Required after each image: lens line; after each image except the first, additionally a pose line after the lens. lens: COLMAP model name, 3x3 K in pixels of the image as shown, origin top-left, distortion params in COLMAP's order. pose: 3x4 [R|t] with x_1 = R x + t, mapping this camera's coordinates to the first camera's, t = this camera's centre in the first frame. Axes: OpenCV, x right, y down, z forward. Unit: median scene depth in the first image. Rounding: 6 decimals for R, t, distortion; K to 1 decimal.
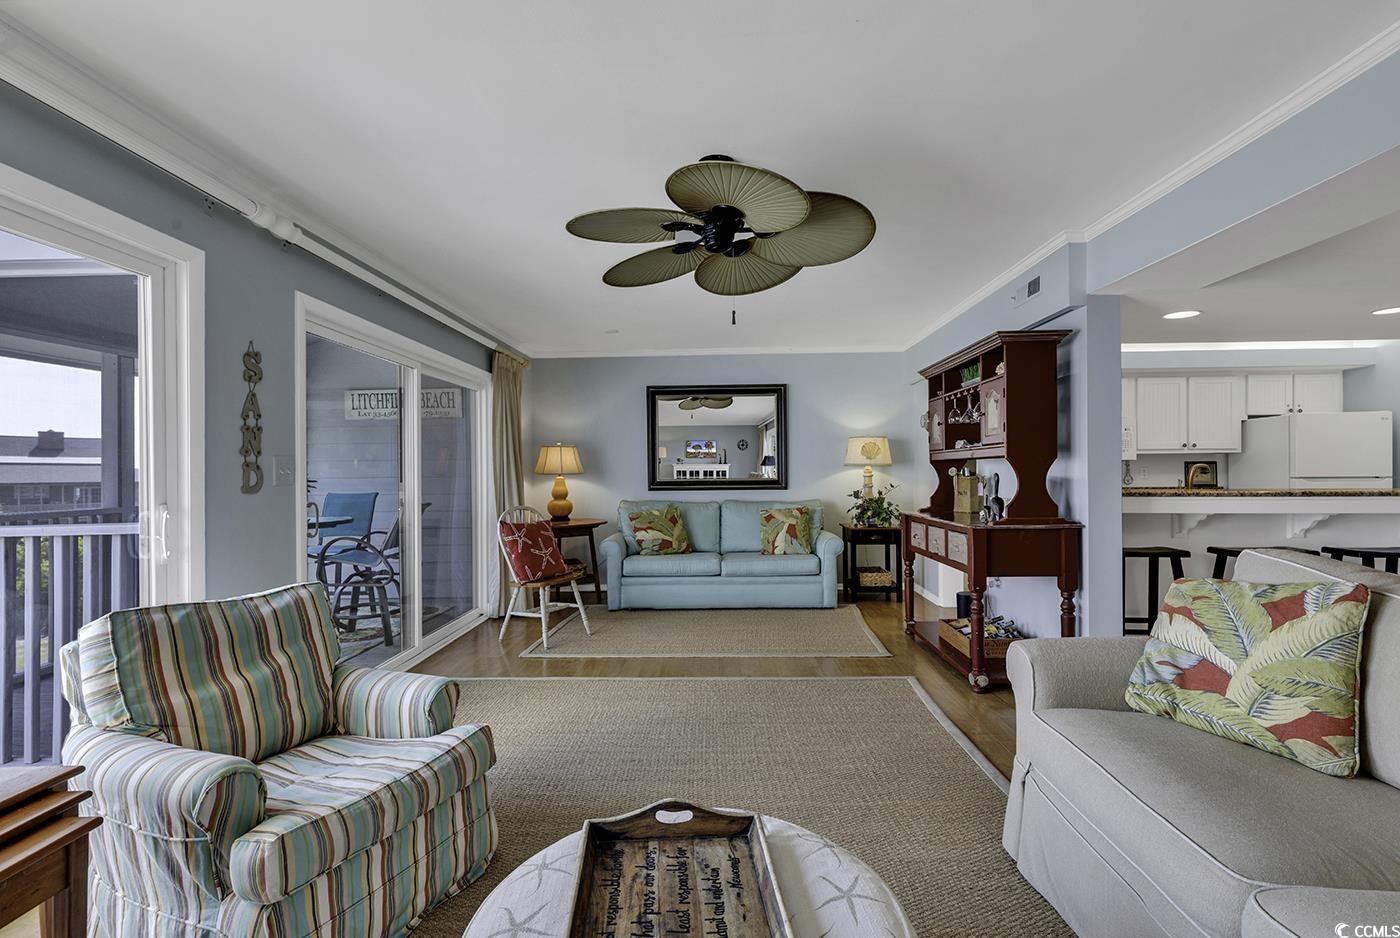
lens RADIAL K [[626.0, 0, 691.6], [0, 626.0, 474.5], [0, 0, 1]] dist [0.004011, -0.001871]
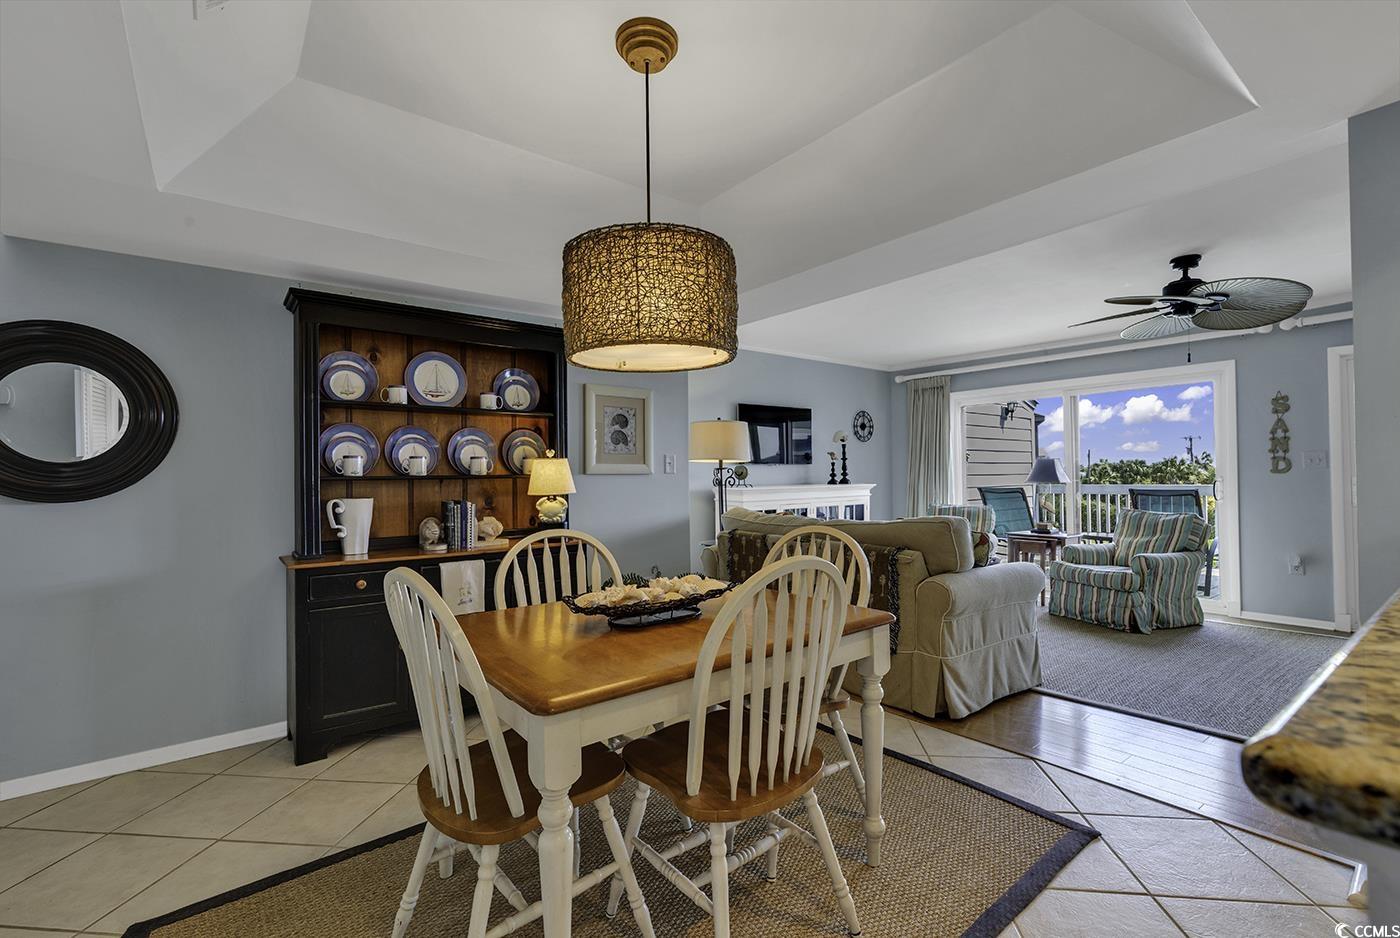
lens RADIAL K [[626.0, 0, 703.0], [0, 626.0, 469.8], [0, 0, 1]] dist [0.004011, -0.001871]
pose [[-0.760498, 0.013312, -0.649204, 1.255715], [0.022089, 0.999742, -0.005376, -0.005641], [0.648965, -0.018429, -0.760595, 0.913142]]
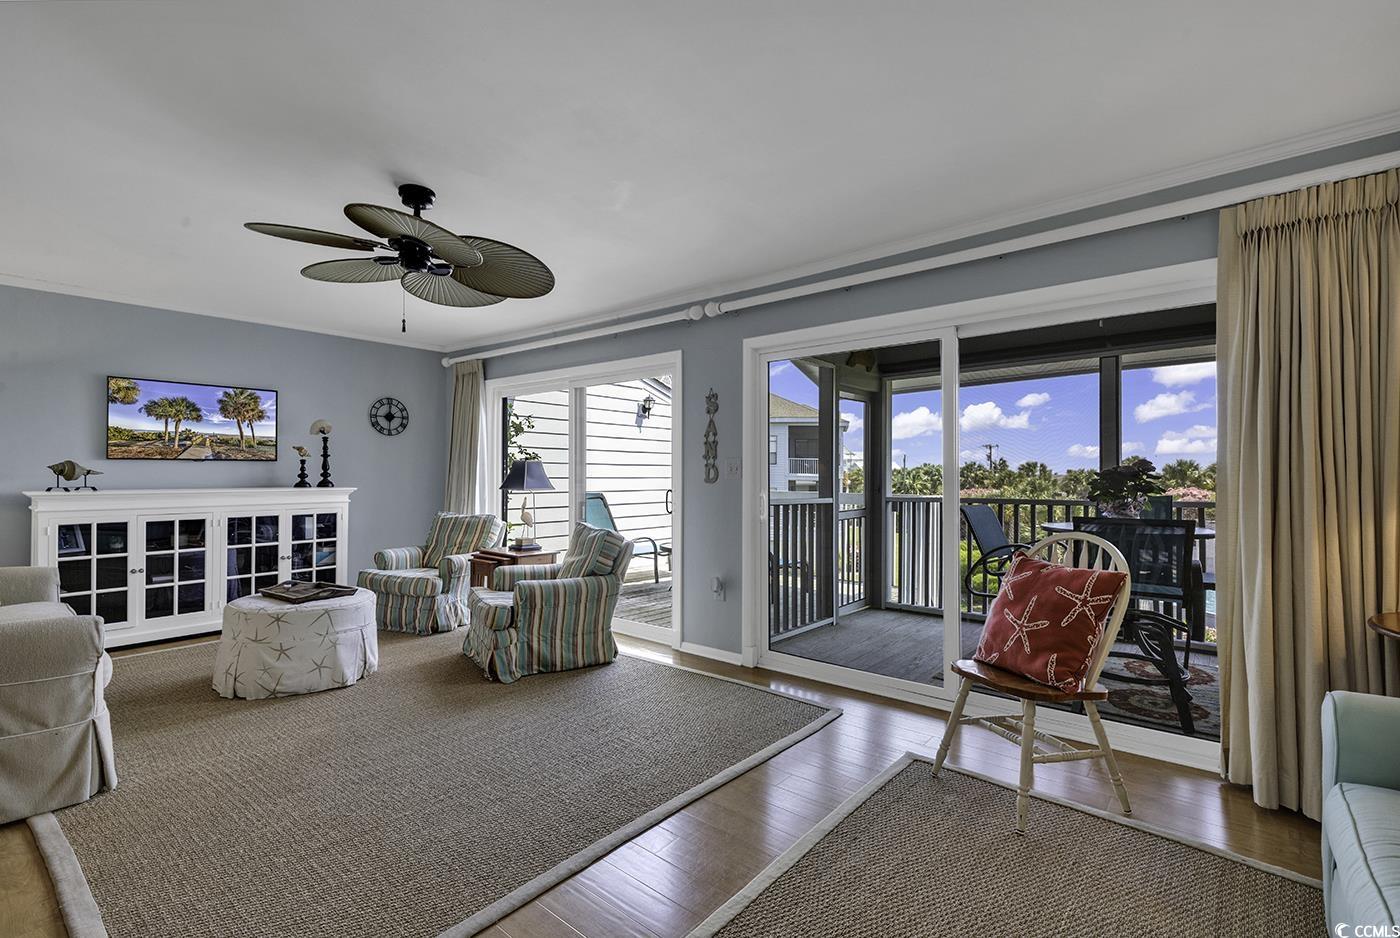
lens RADIAL K [[626.0, 0, 704.9], [0, 626.0, 467.9], [0, 0, 1]] dist [0.004011, -0.001871]
pose [[-0.600262, 0.000134, -0.799803, 0.410418], [0.002594, 0.999995, -0.001779, -0.003971], [0.799799, -0.003143, -0.600259, 1.365991]]
